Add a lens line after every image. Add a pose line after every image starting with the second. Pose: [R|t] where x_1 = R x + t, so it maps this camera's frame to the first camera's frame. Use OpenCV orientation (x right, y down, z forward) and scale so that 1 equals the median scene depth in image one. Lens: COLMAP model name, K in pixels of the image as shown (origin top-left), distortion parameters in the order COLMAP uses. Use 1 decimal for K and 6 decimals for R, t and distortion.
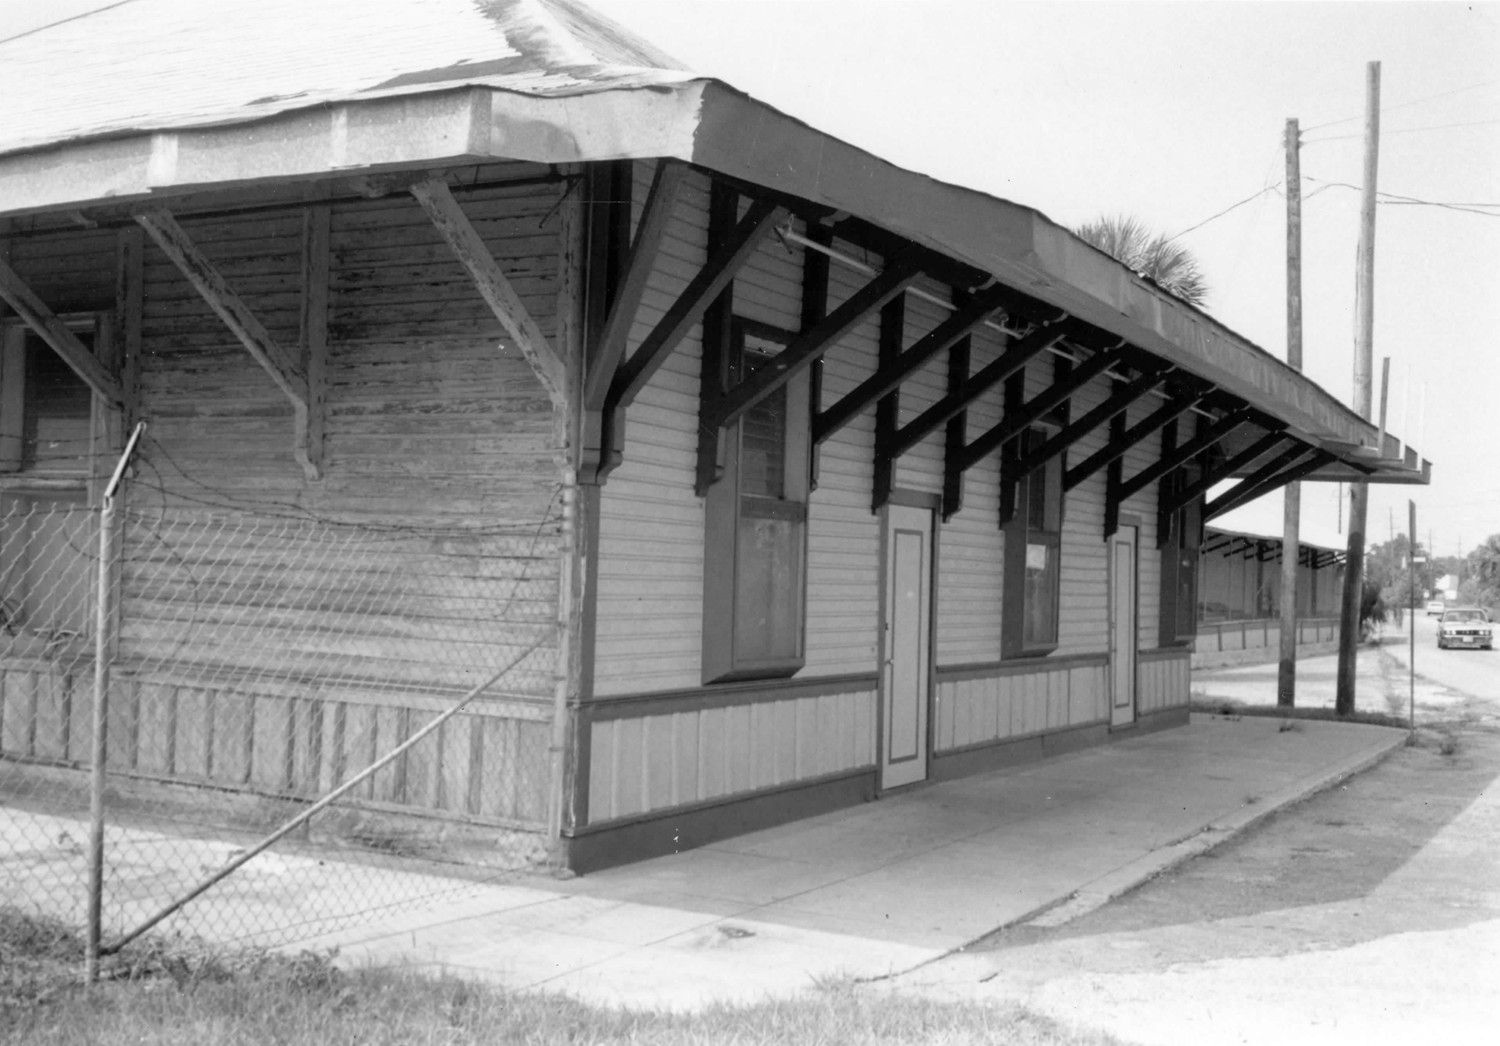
lens RADIAL K [[1714.2, 0, 740.2], [0, 1714.2, 492.7], [0, 0, 1]] dist [-0.029579, 0.000000]
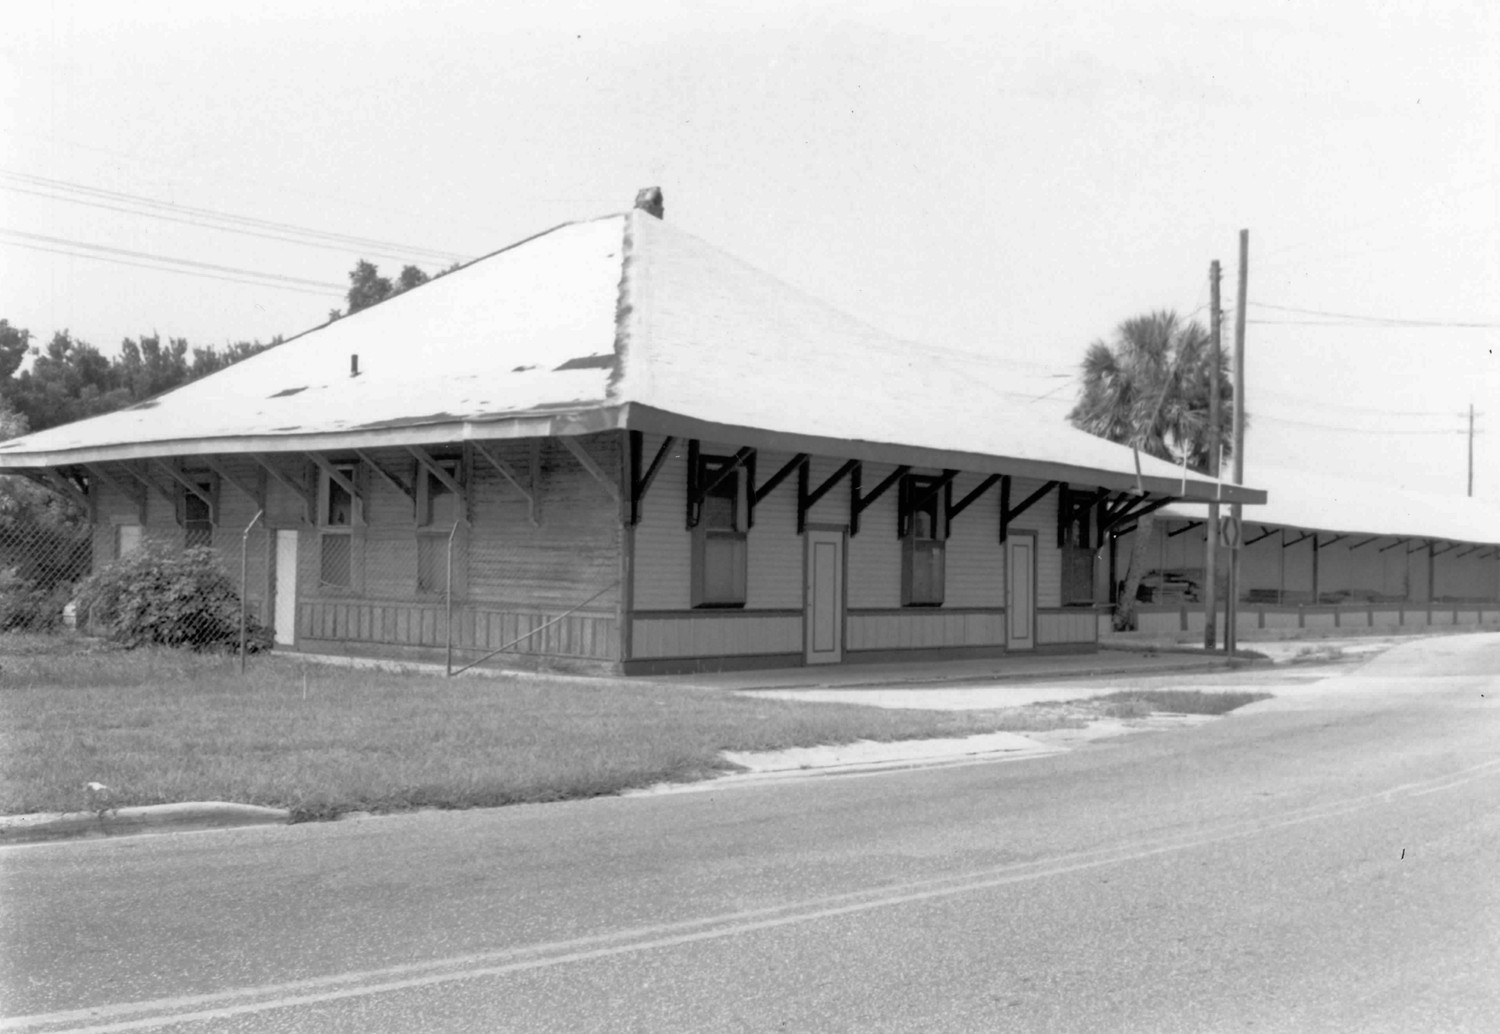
lens RADIAL K [[1746.8, 0, 750.2], [0, 1746.8, 518.5], [0, 0, 1]] dist [0.030656, 0.000000]
pose [[0.975090, -0.020412, -0.220868, 0.622092], [0.023116, 0.999686, 0.009664, -0.038933], [0.220601, -0.014529, 0.975256, -1.431779]]
